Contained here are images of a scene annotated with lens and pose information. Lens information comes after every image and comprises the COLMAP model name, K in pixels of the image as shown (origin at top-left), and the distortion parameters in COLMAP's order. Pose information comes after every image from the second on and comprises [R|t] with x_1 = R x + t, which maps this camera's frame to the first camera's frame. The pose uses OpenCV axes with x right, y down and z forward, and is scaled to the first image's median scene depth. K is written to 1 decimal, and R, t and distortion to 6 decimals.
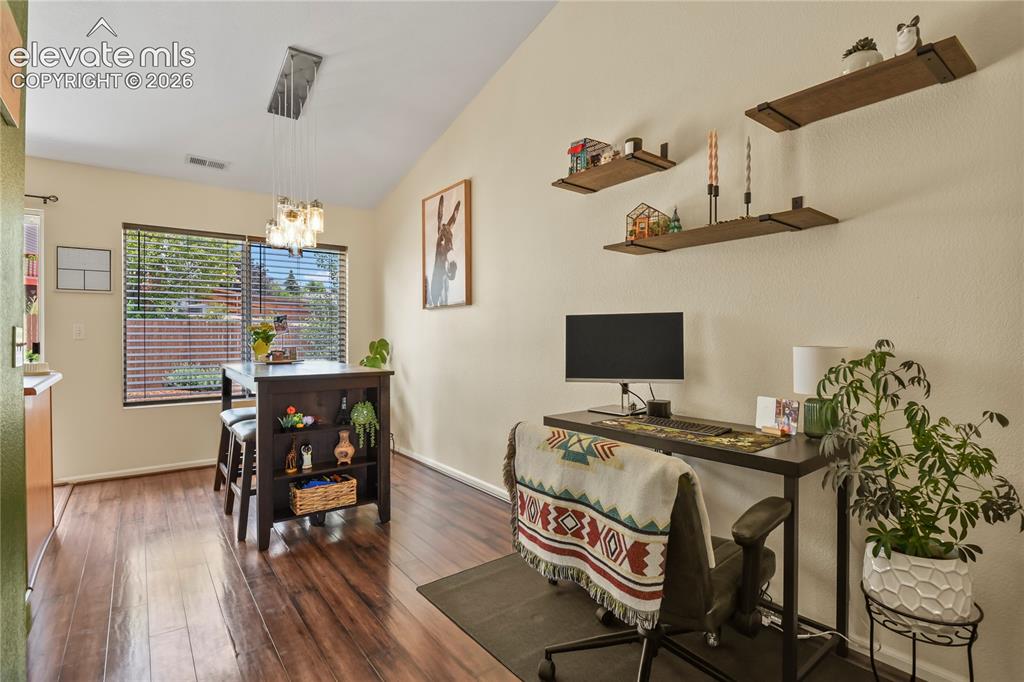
lens RADIAL K [[499.0, 0, 505.4], [0, 499.0, 338.4], [0, 0, 1]] dist [-0.014323, -0.002482]
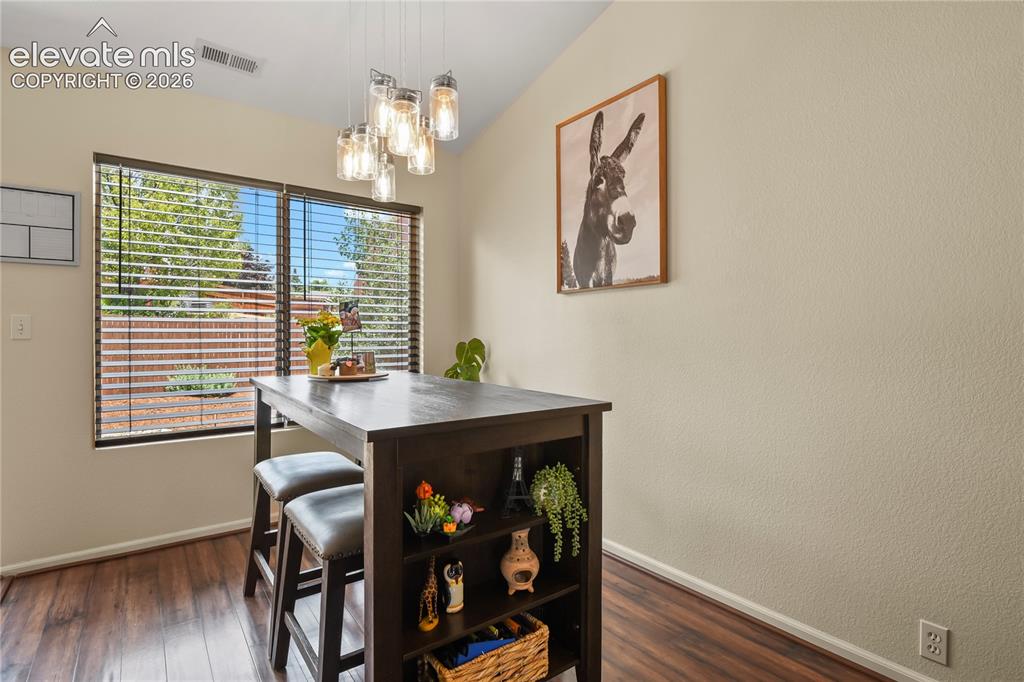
lens RADIAL K [[499.0, 0, 505.4], [0, 499.0, 338.4], [0, 0, 1]] dist [-0.014323, -0.002482]
pose [[0.999989, 0.000236, -0.004669, -0.337442], [-0.000228, 0.999998, 0.001877, -0.000973], [0.004670, -0.001876, 0.999987, 0.508288]]
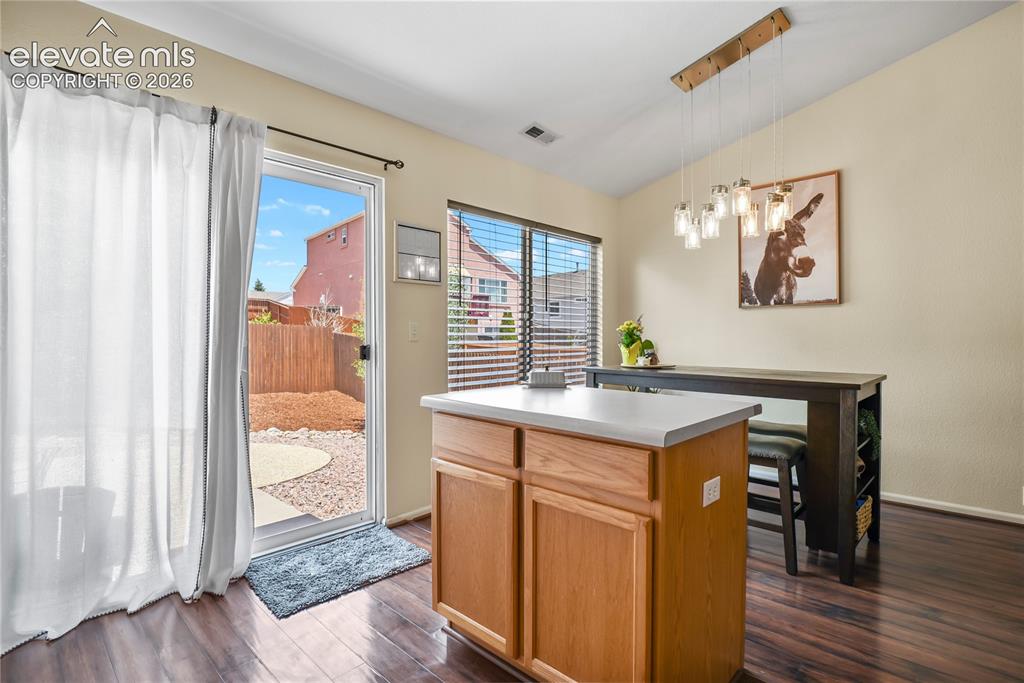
lens RADIAL K [[499.0, 0, 505.4], [0, 499.0, 338.9], [0, 0, 1]] dist [-0.014323, -0.002482]
pose [[0.988073, -0.001988, 0.153970, -1.083645], [0.001590, 0.999995, 0.002711, -0.005415], [-0.153975, -0.002434, 0.988072, 0.217173]]
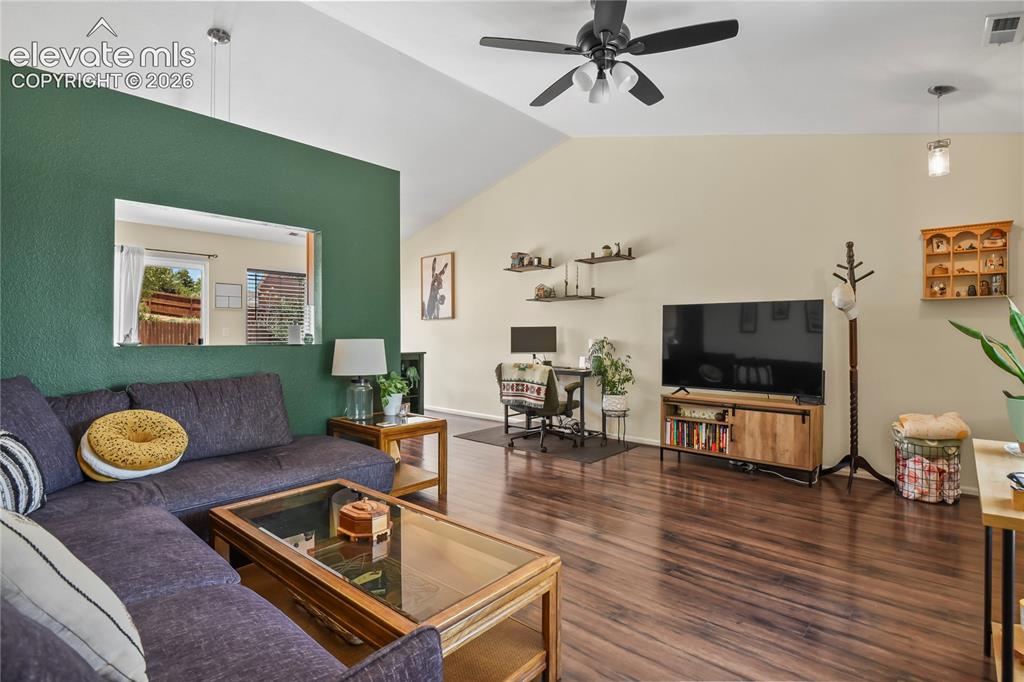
lens RADIAL K [[499.0, 0, 505.4], [0, 499.0, 338.4], [0, 0, 1]] dist [-0.014323, -0.002482]
pose [[0.982318, 0.003932, 0.187179, -0.297031], [-0.003799, 0.999992, -0.001072, 0.010658], [-0.187182, 0.000342, 0.982325, -1.145652]]
